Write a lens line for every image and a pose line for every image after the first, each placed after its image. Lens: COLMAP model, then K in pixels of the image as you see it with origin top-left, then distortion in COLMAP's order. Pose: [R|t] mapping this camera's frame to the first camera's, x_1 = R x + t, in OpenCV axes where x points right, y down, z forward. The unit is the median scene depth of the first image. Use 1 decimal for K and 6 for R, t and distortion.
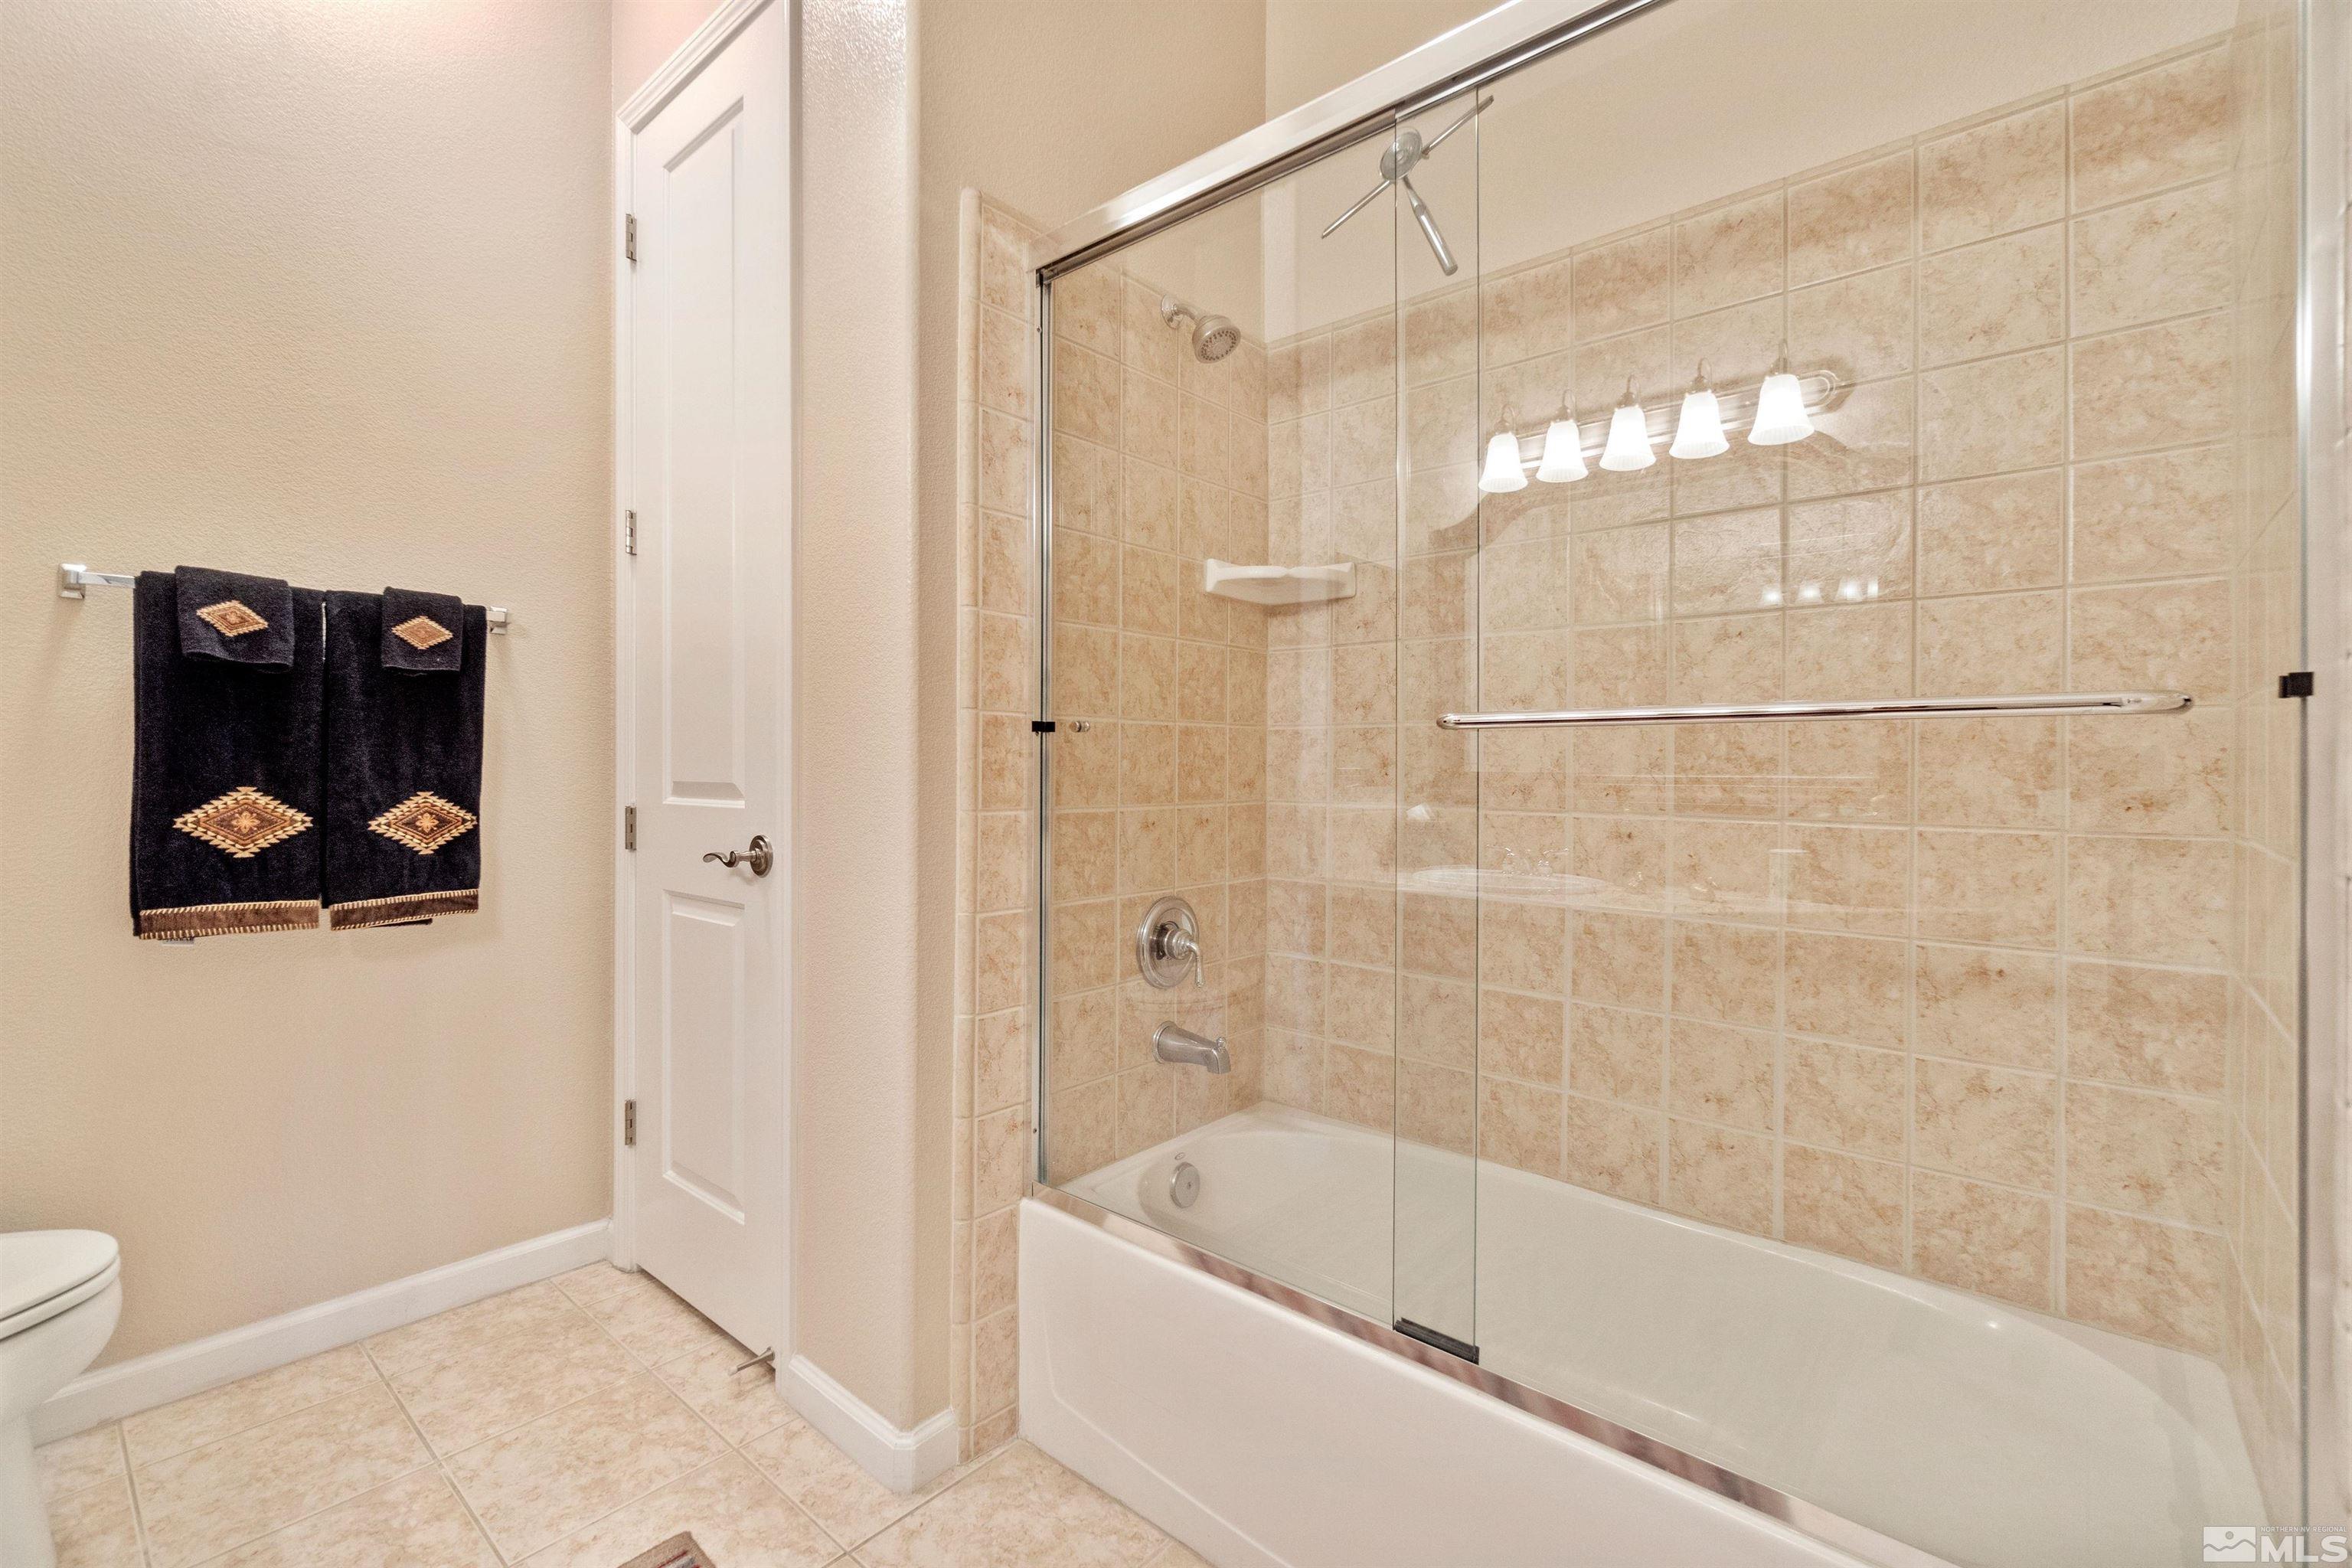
lens RADIAL K [[1009.6, 0, 1176.8], [0, 1009.6, 764.7], [0, 0, 1]] dist [-0.008338, 0.002383]
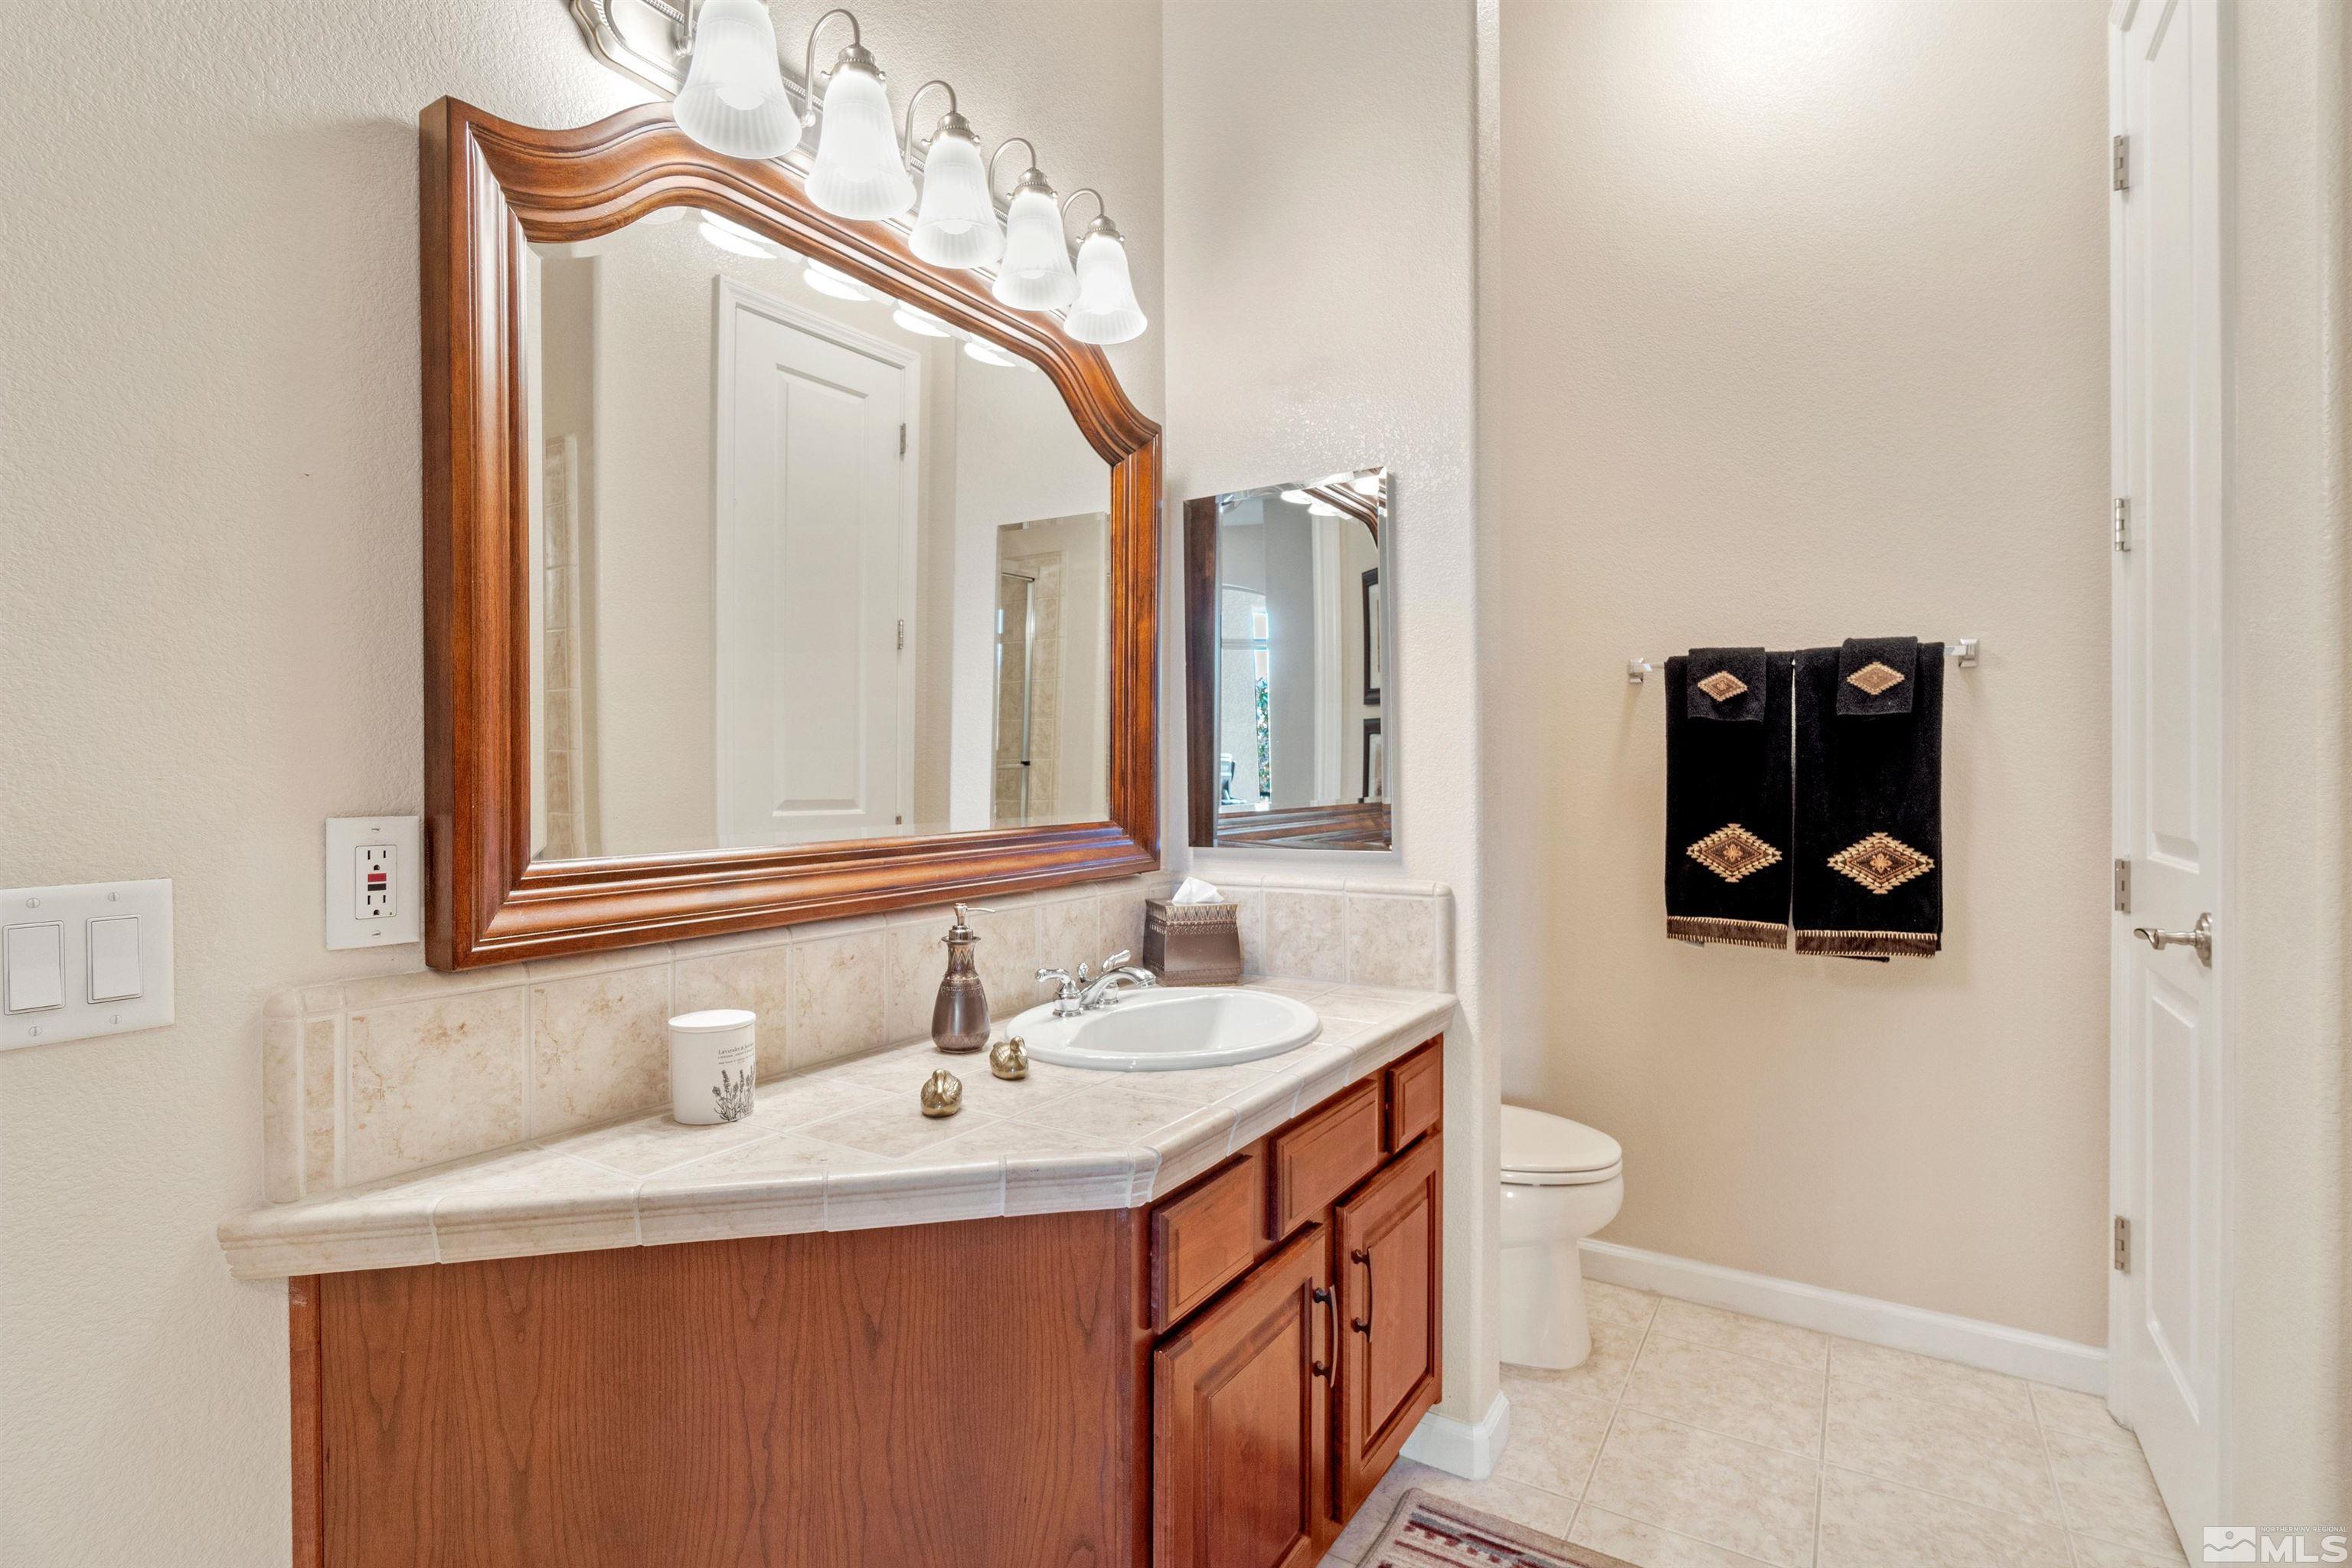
lens RADIAL K [[1129.7, 0, 1180.9], [0, 1129.7, 789.6], [0, 0, 1]] dist [0.004316, 0.000535]
pose [[0.166637, 0.005803, -0.986001, 0.282523], [0.003485, 0.999973, 0.006474, -0.027949], [0.986012, -0.004515, 0.166612, 0.107293]]
